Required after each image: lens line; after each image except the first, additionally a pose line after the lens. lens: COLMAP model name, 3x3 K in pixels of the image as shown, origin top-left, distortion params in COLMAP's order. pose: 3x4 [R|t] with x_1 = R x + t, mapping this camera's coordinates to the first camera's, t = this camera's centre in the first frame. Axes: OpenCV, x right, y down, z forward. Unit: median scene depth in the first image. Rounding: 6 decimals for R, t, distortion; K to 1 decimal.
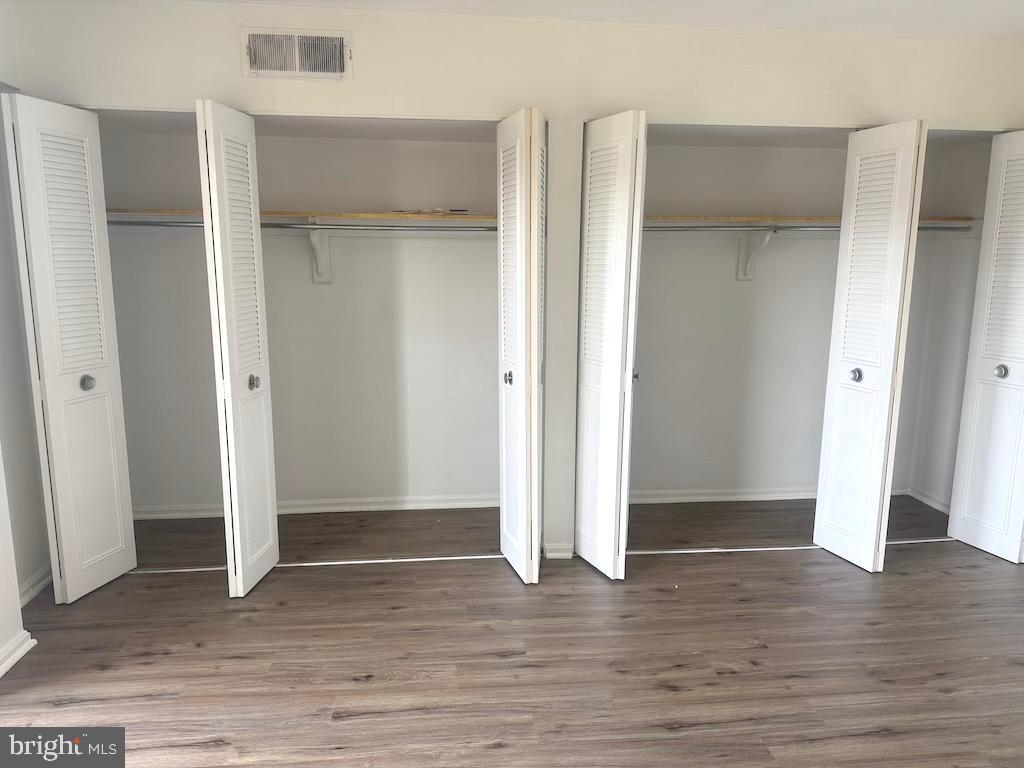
lens RADIAL K [[760.5, 0, 506.0], [0, 760.5, 381.9], [0, 0, 1]] dist [0.060846, -0.056653]
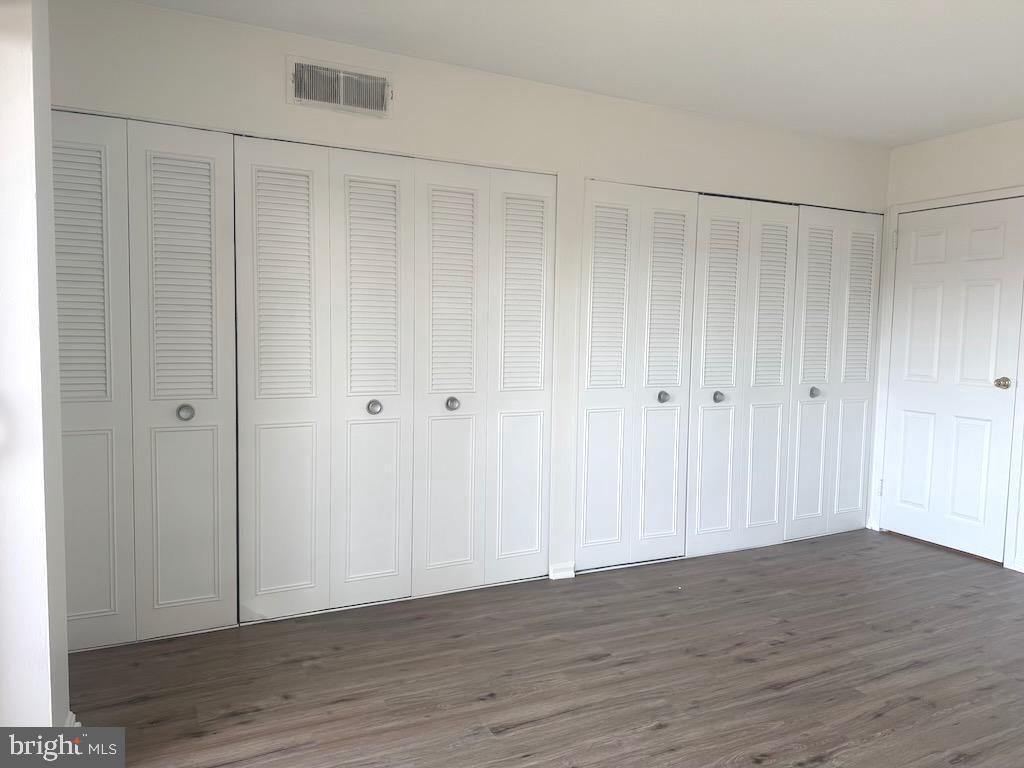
lens RADIAL K [[760.5, 0, 518.8], [0, 760.5, 384.3], [0, 0, 1]] dist [0.060846, -0.056653]
pose [[0.929532, -0.009959, 0.368606, -0.501323], [0.041810, 0.996035, -0.078526, 0.057504], [-0.366362, 0.088404, 0.926263, 0.018894]]
